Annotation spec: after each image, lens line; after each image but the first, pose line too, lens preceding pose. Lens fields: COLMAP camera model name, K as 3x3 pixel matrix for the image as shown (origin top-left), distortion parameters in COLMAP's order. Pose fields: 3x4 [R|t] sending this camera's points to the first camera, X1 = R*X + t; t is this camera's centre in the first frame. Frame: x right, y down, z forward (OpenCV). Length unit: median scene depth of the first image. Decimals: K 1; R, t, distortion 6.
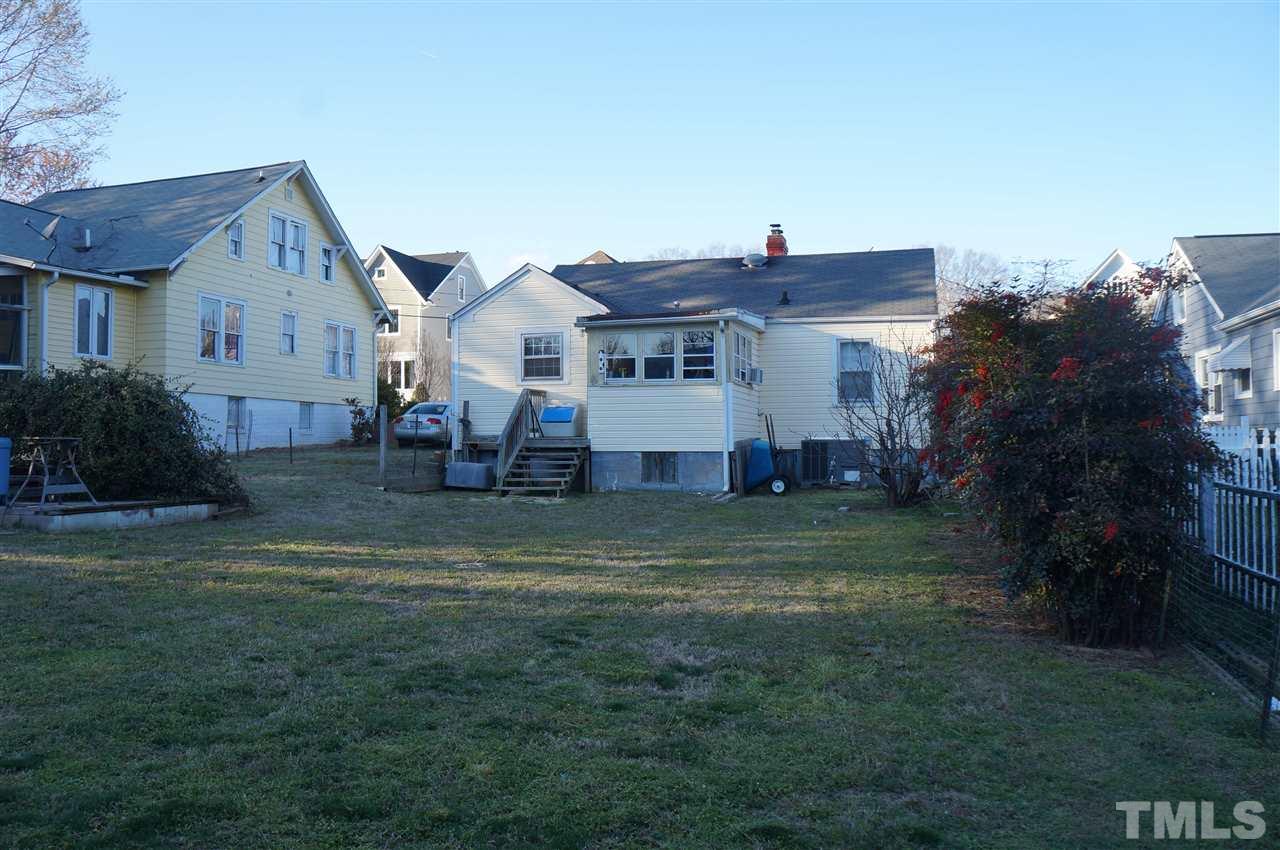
lens RADIAL K [[1006.7, 0, 640.0], [0, 1006.7, 425.0], [0, 0, 1]] dist [-0.114880, 0.002212]
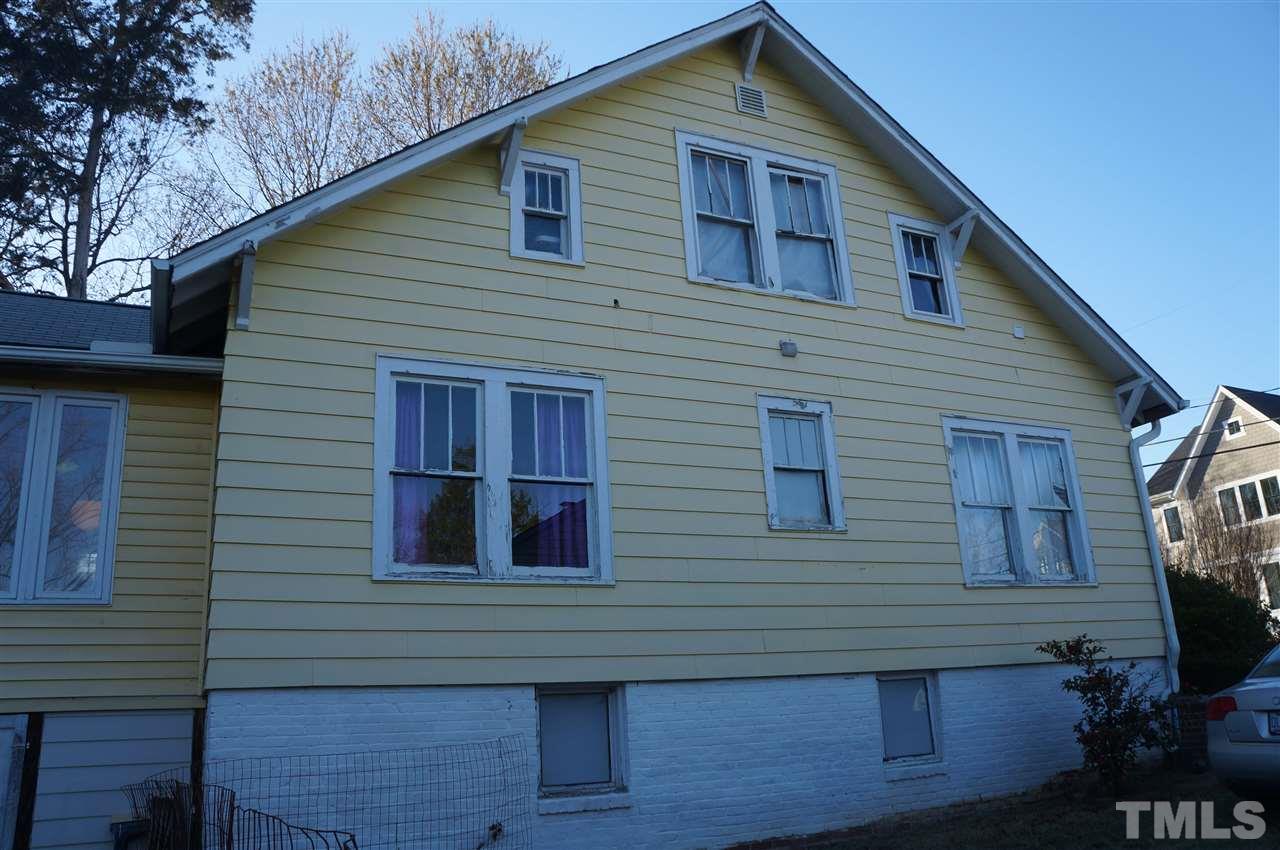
lens RADIAL K [[1103.7, 0, 640.0], [0, 1103.7, 425.0], [0, 0, 1]] dist [-0.123304, 0.003895]
pose [[0.672456, -0.270887, -0.688784, -0.129306], [0.089779, 0.953599, -0.287383, -0.006197], [0.734672, 0.131414, 0.665573, 0.671681]]
